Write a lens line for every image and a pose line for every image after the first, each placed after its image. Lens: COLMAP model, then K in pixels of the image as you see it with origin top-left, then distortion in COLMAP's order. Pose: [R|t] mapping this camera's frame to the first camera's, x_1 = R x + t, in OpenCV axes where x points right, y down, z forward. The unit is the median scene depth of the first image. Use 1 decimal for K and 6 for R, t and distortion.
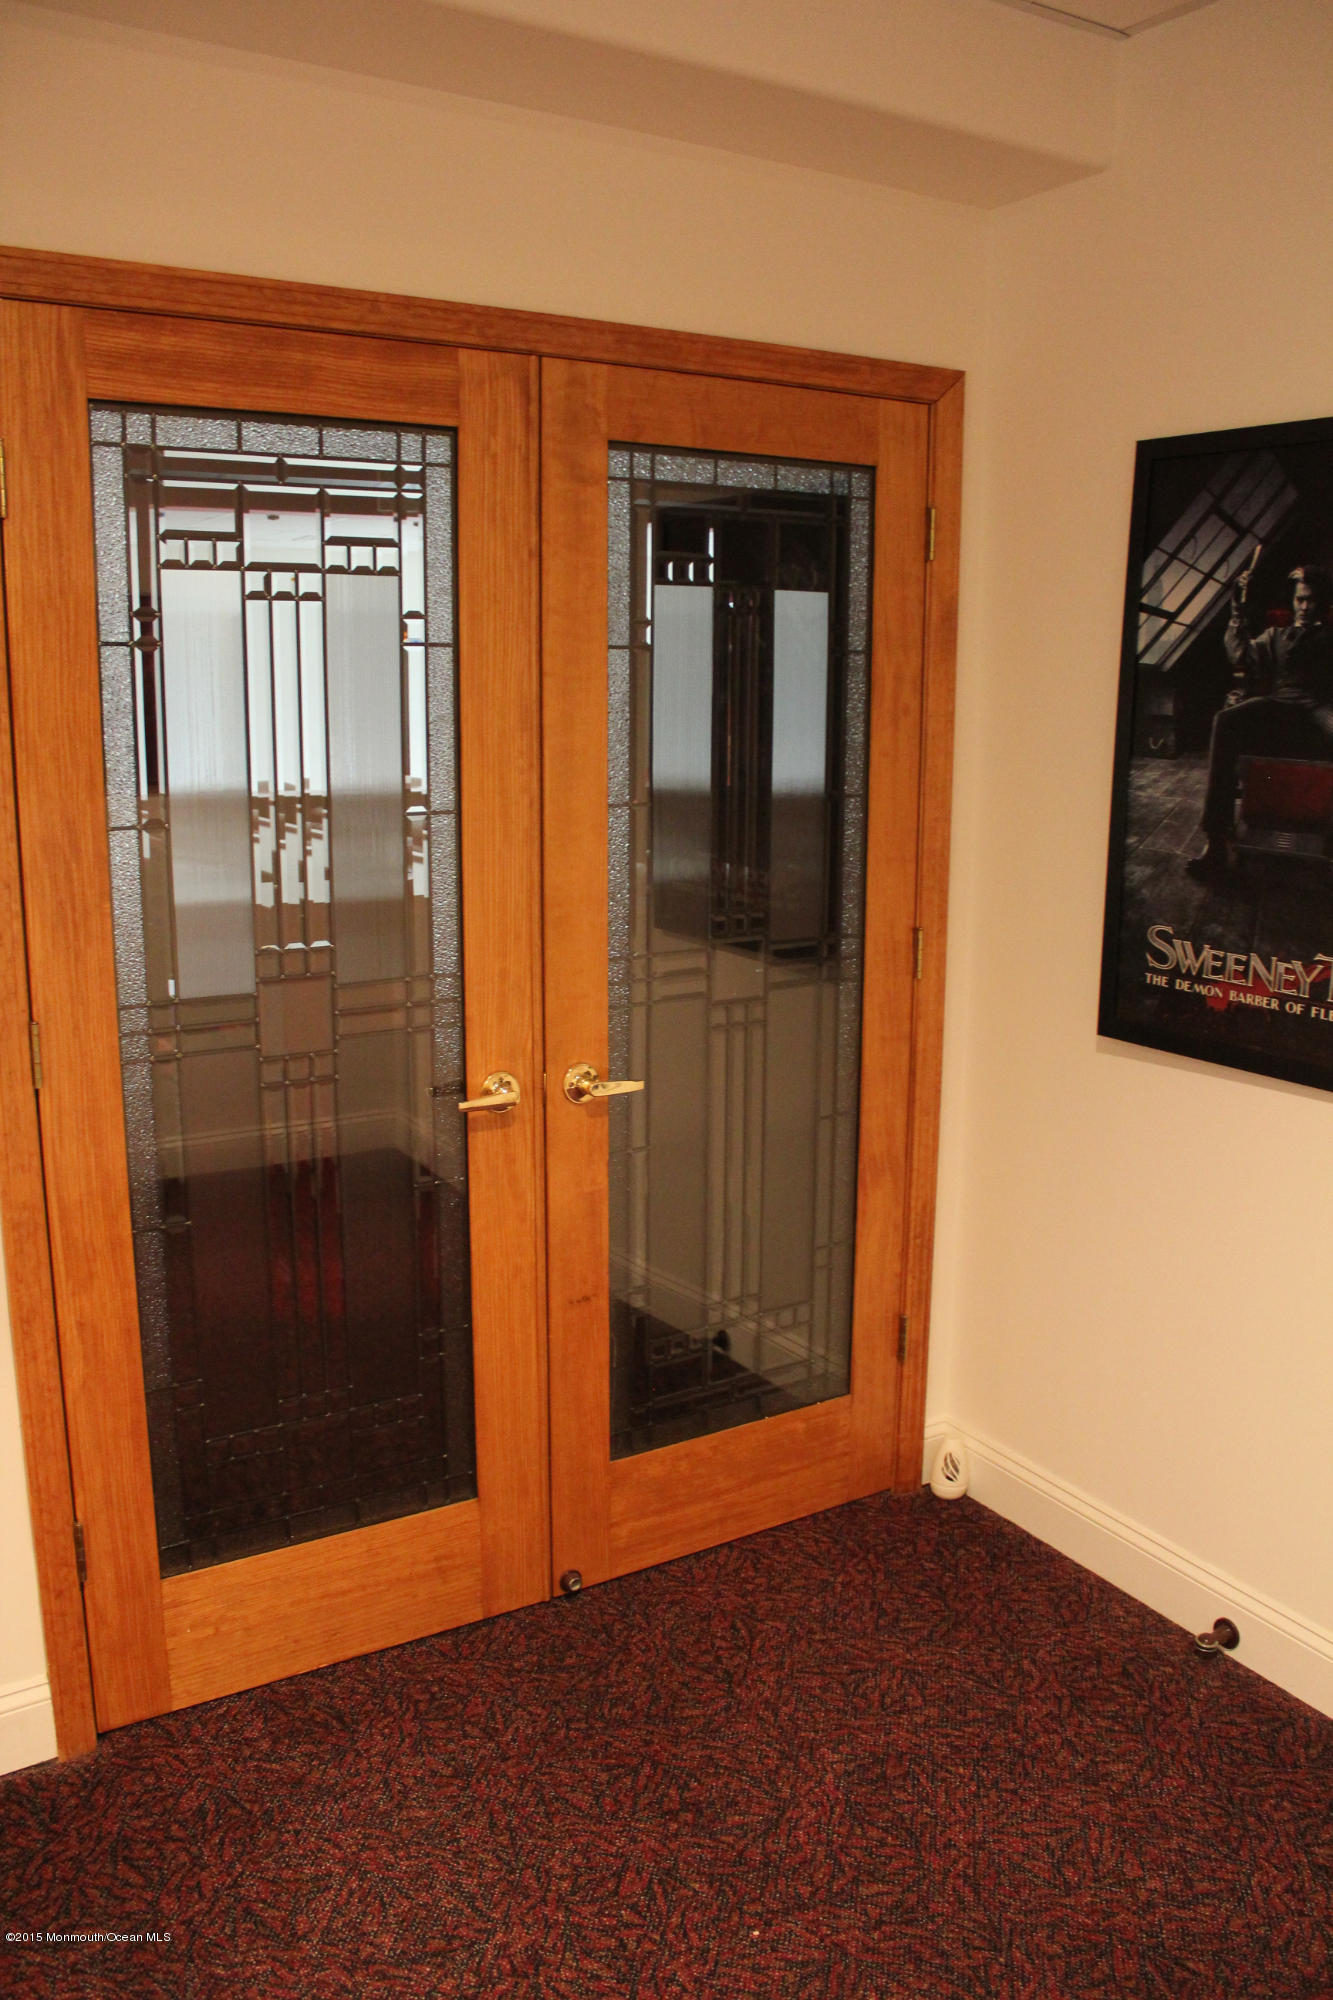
lens RADIAL K [[1658.3, 0, 678.8], [0, 1658.3, 1015.9], [0, 0, 1]] dist [-0.167977, 0.153190]
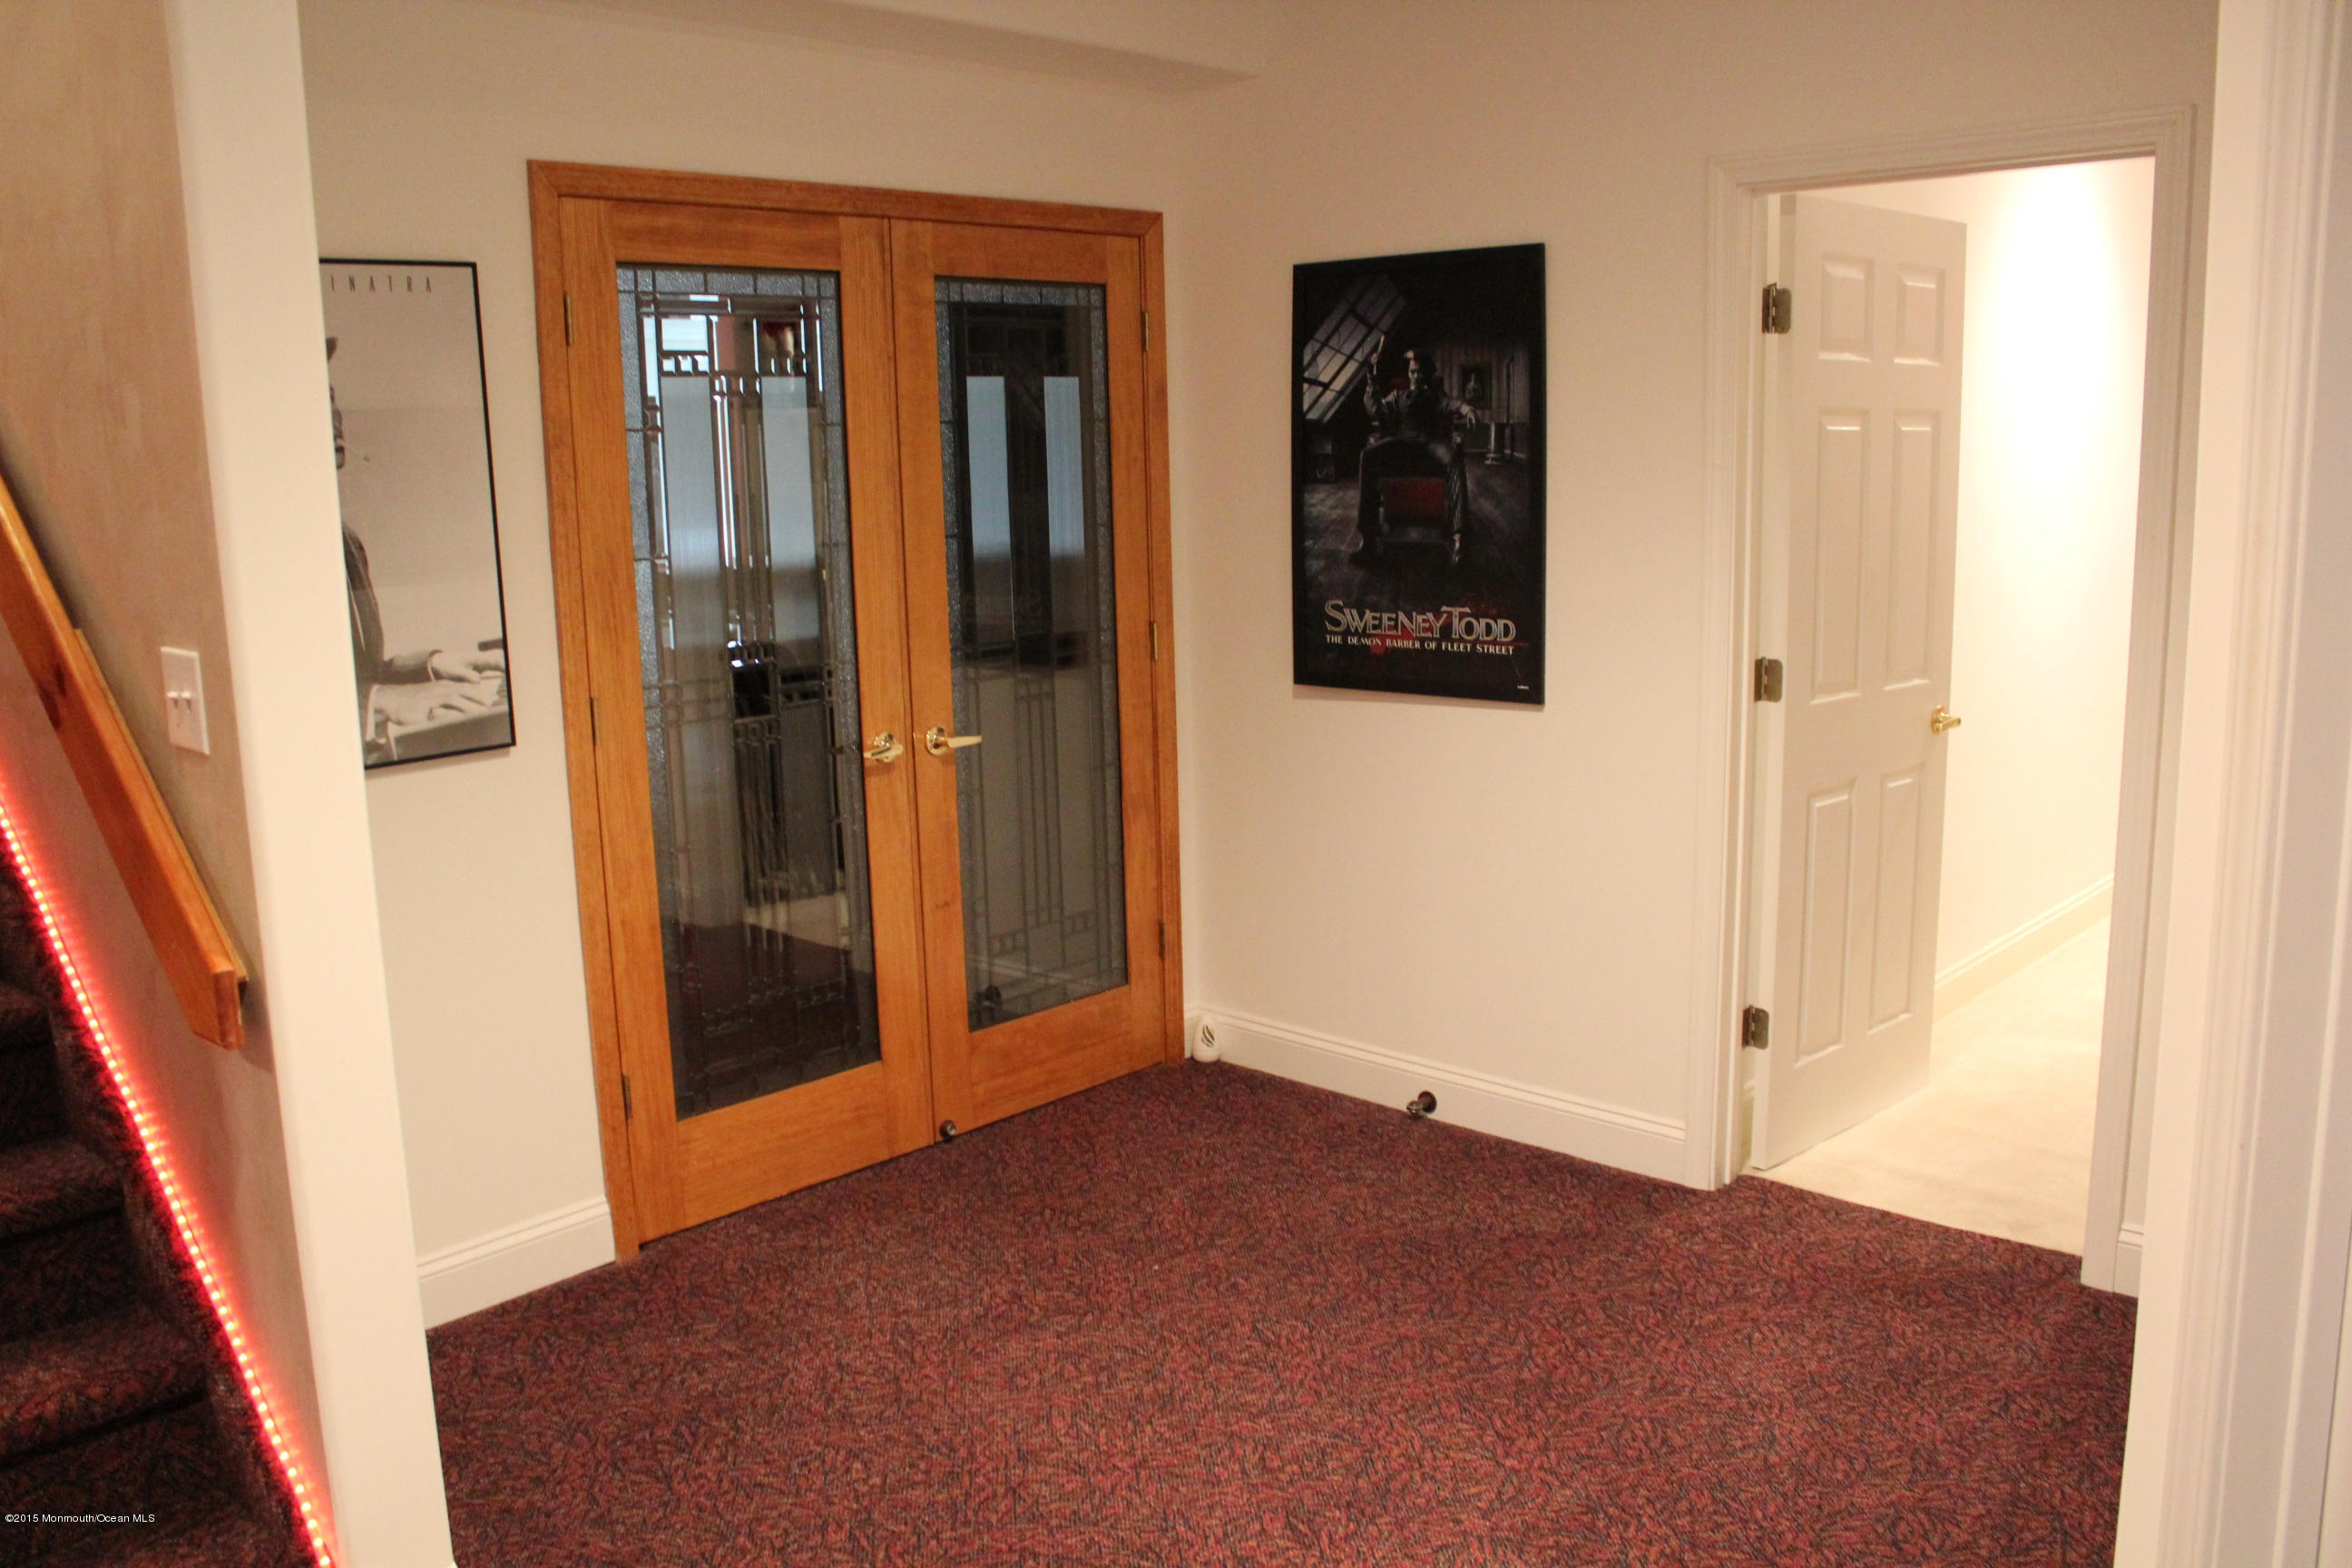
lens RADIAL K [[1950.1, 0, 1153.9], [0, 1950.1, 792.0], [0, 0, 1]] dist [-0.167977, 0.153190]
pose [[0.968937, -0.077452, 0.234867, -0.274260], [0.084478, 0.996225, -0.019988, 0.134392], [-0.232432, 0.039208, 0.971822, -0.617284]]
